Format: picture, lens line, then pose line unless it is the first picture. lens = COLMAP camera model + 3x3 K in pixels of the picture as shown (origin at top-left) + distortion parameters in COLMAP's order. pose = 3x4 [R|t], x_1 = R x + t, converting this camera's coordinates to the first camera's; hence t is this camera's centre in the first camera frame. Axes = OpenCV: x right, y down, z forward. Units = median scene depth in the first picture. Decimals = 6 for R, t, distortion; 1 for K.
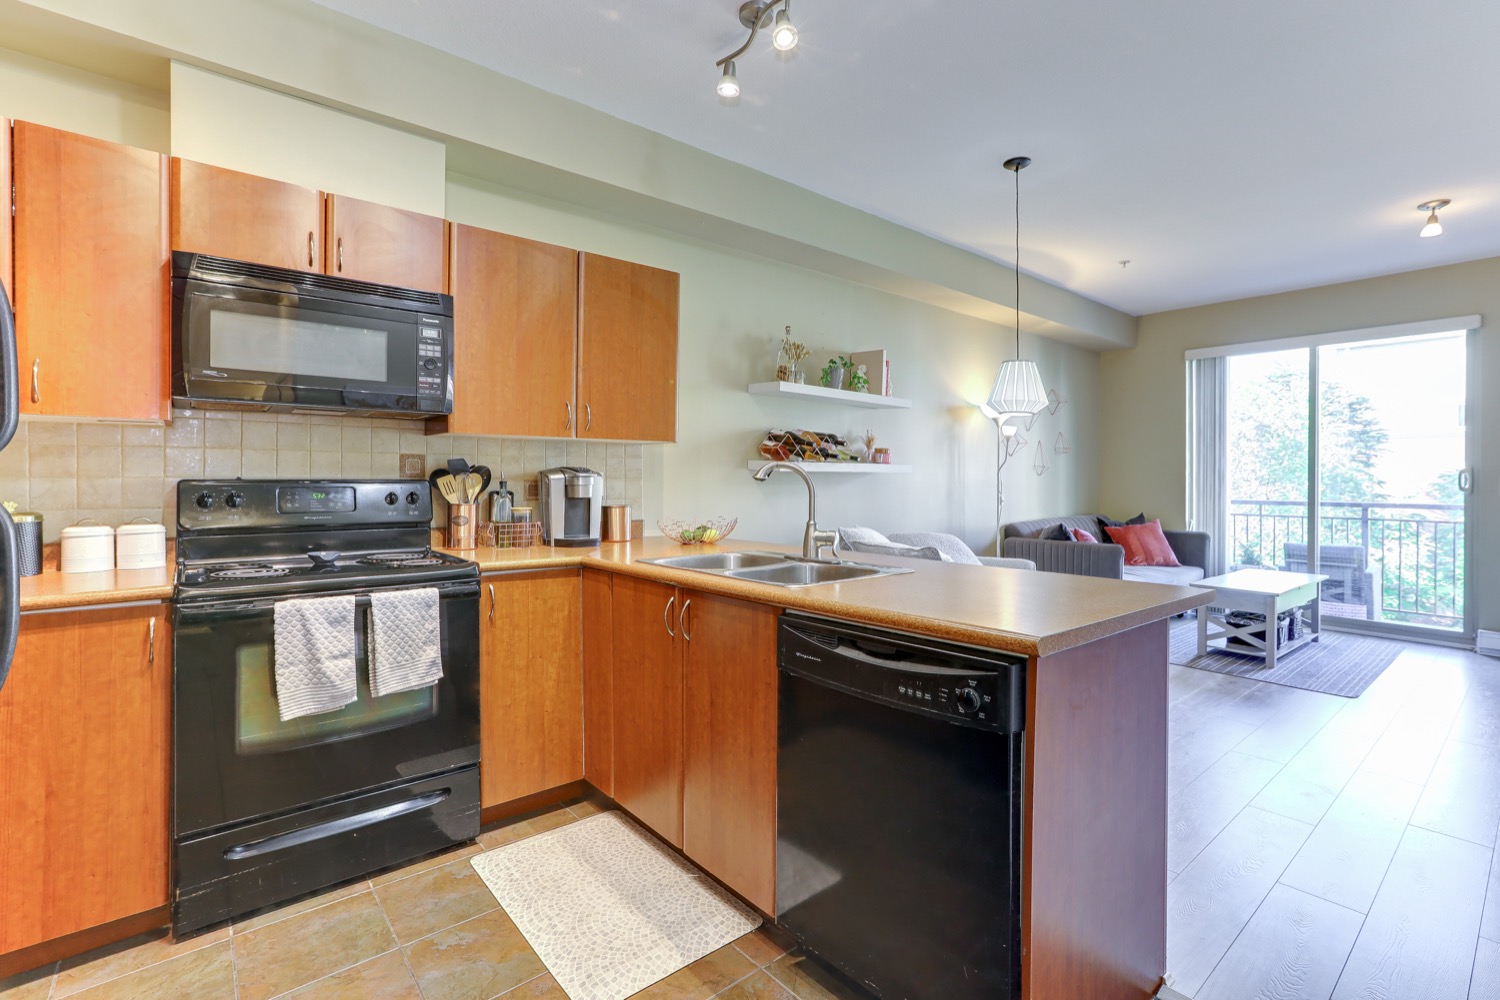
lens RADIAL K [[681.7, 0, 756.0], [0, 681.7, 480.6], [0, 0, 1]] dist [-0.021488, 0.013746]
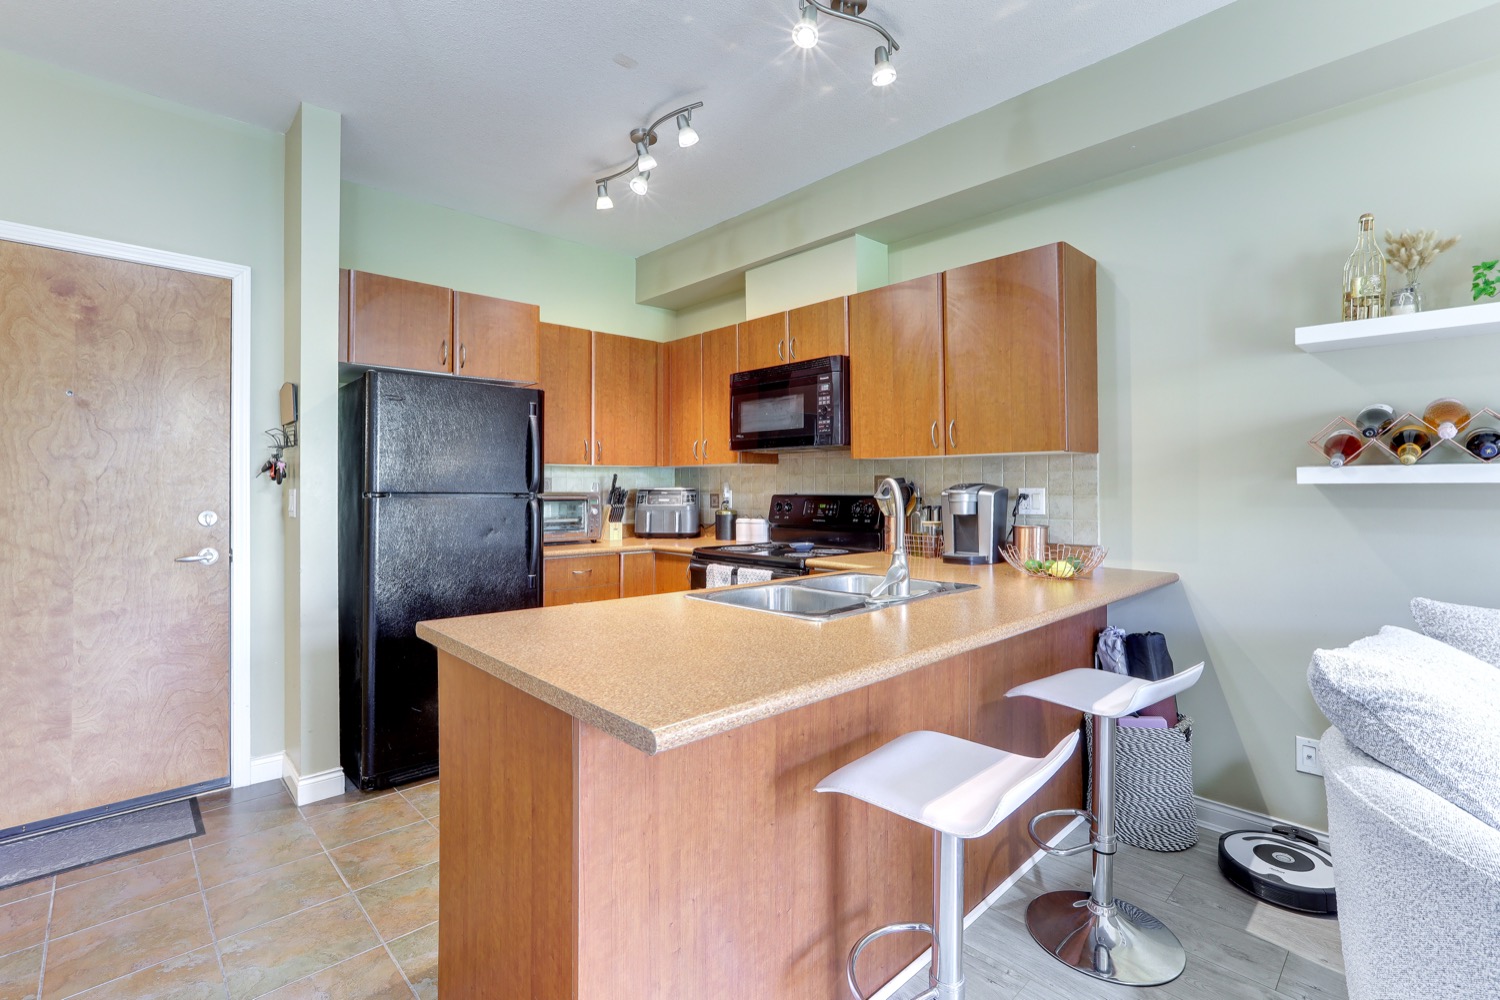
lens RADIAL K [[680.2, 0, 760.1], [0, 680.2, 483.2], [0, 0, 1]] dist [-0.045611, 0.020133]
pose [[0.073601, -0.010291, -0.997235, 0.867936], [-0.000004, 0.999947, -0.010319, -0.012369], [0.997288, 0.000763, 0.073597, 0.777642]]
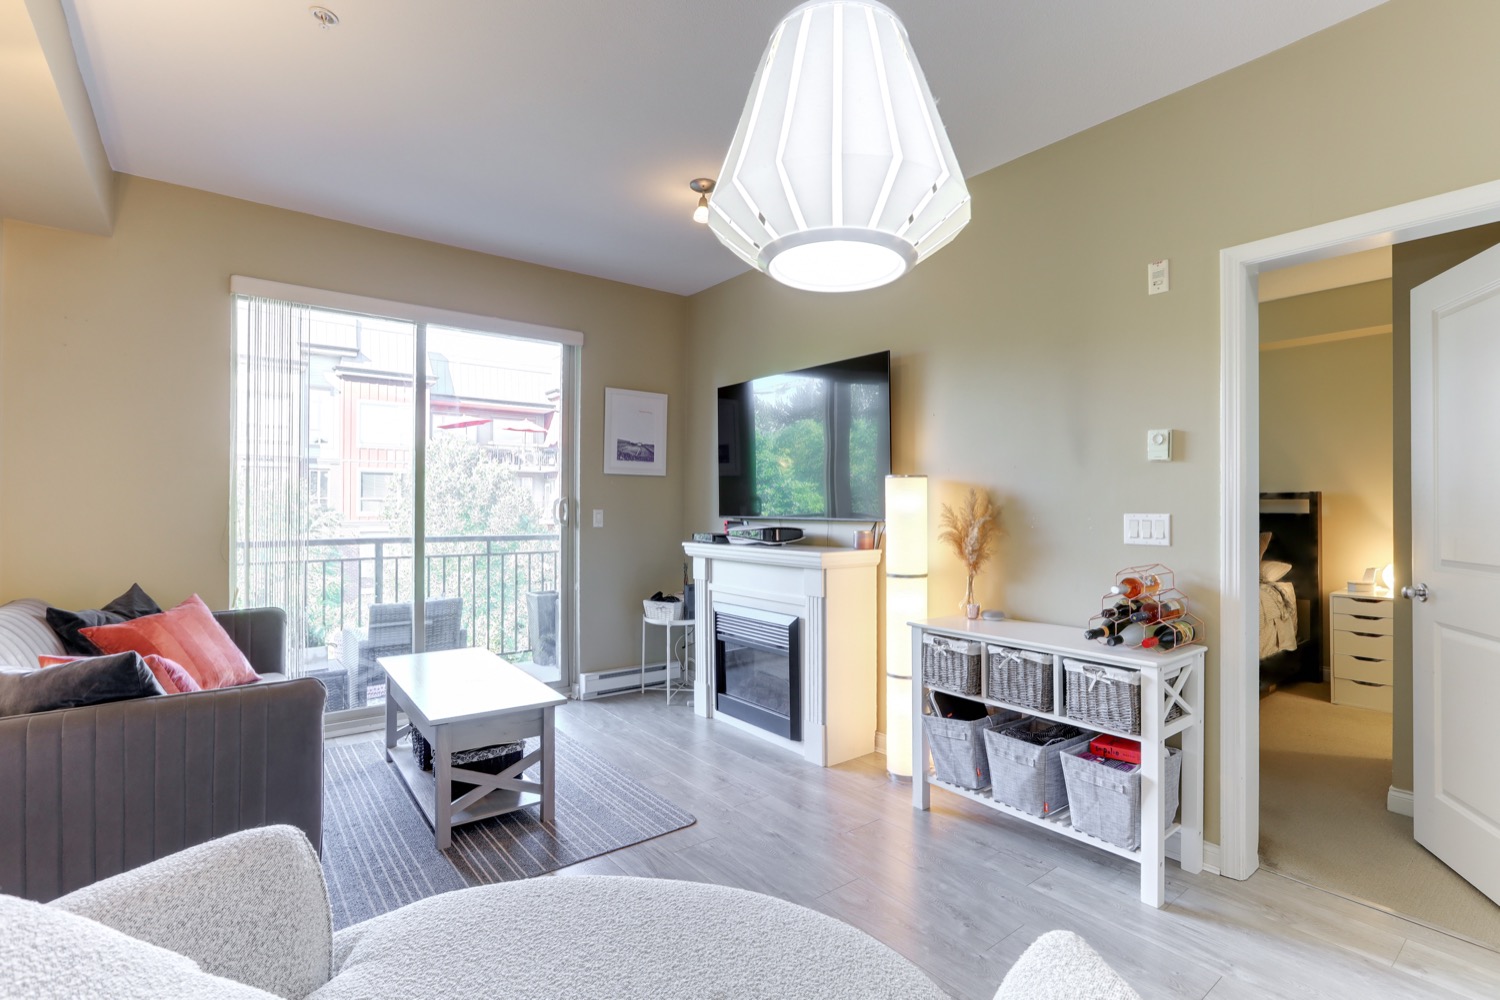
lens RADIAL K [[701.6, 0, 788.8], [0, 701.6, 503.4], [0, 0, 1]] dist [-0.063657, 0.040021]
pose [[0.003297, -0.001913, 0.999993, 0.226555], [-0.000624, 0.999998, 0.001915, -0.029617], [-0.999994, -0.000630, 0.003296, 1.429062]]
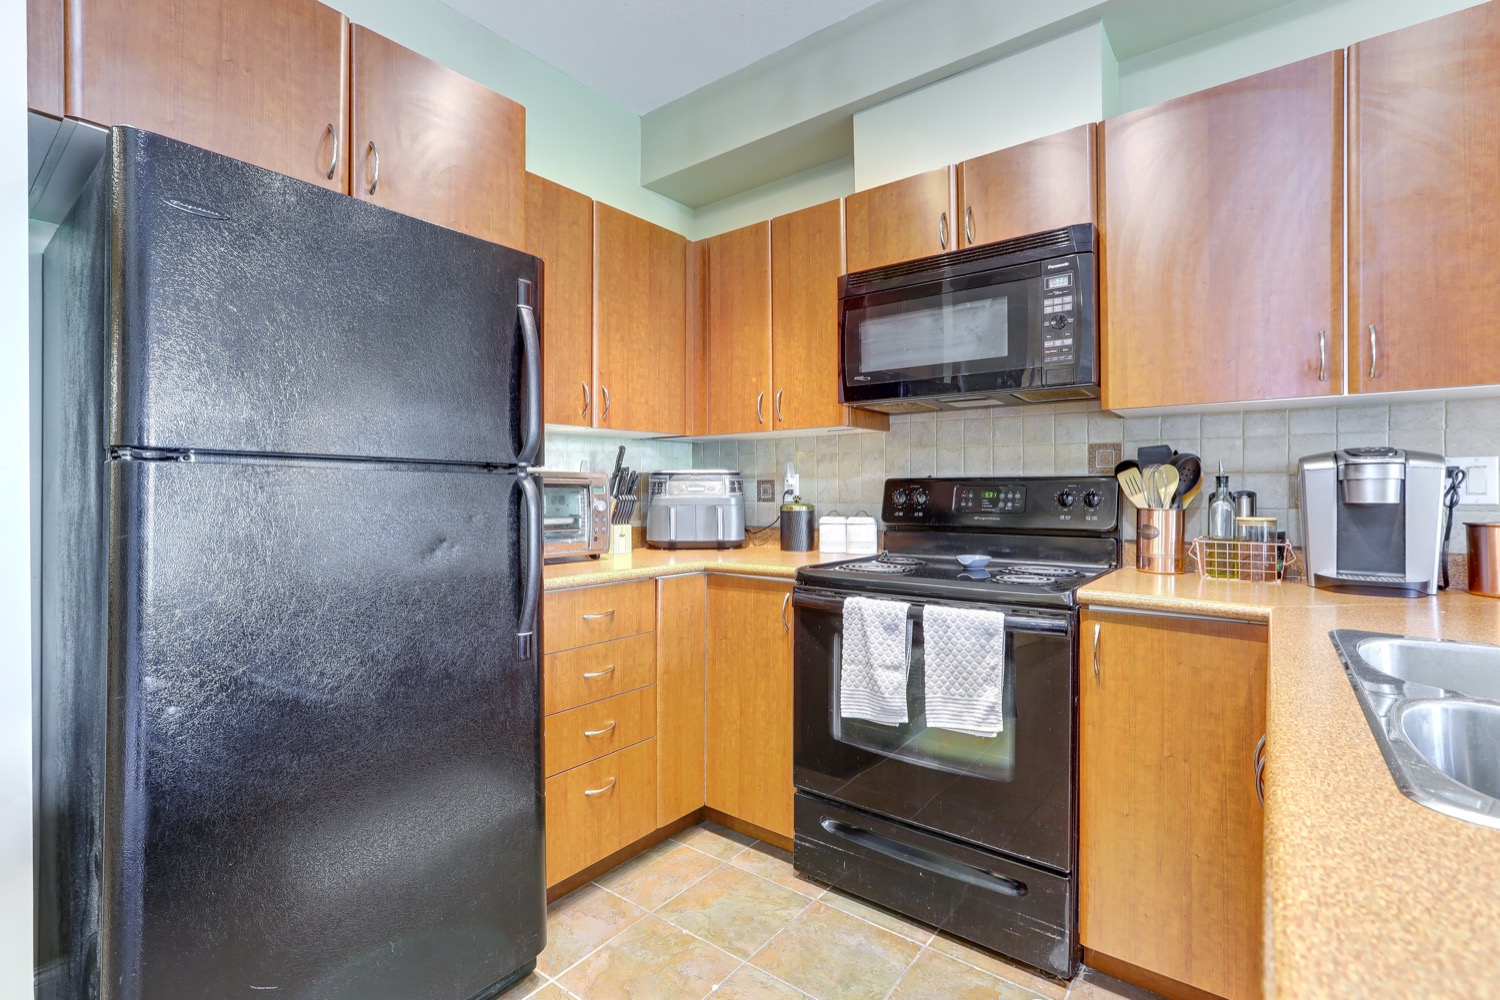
lens RADIAL K [[688.0, 0, 754.4], [0, 688.0, 490.9], [0, 0, 1]] dist [-0.036442, 0.019806]
pose [[0.213254, -0.003045, -0.976992, 0.198235], [0.000361, 0.999995, -0.003038, 0.020547], [0.976997, 0.000295, 0.213254, 0.504806]]
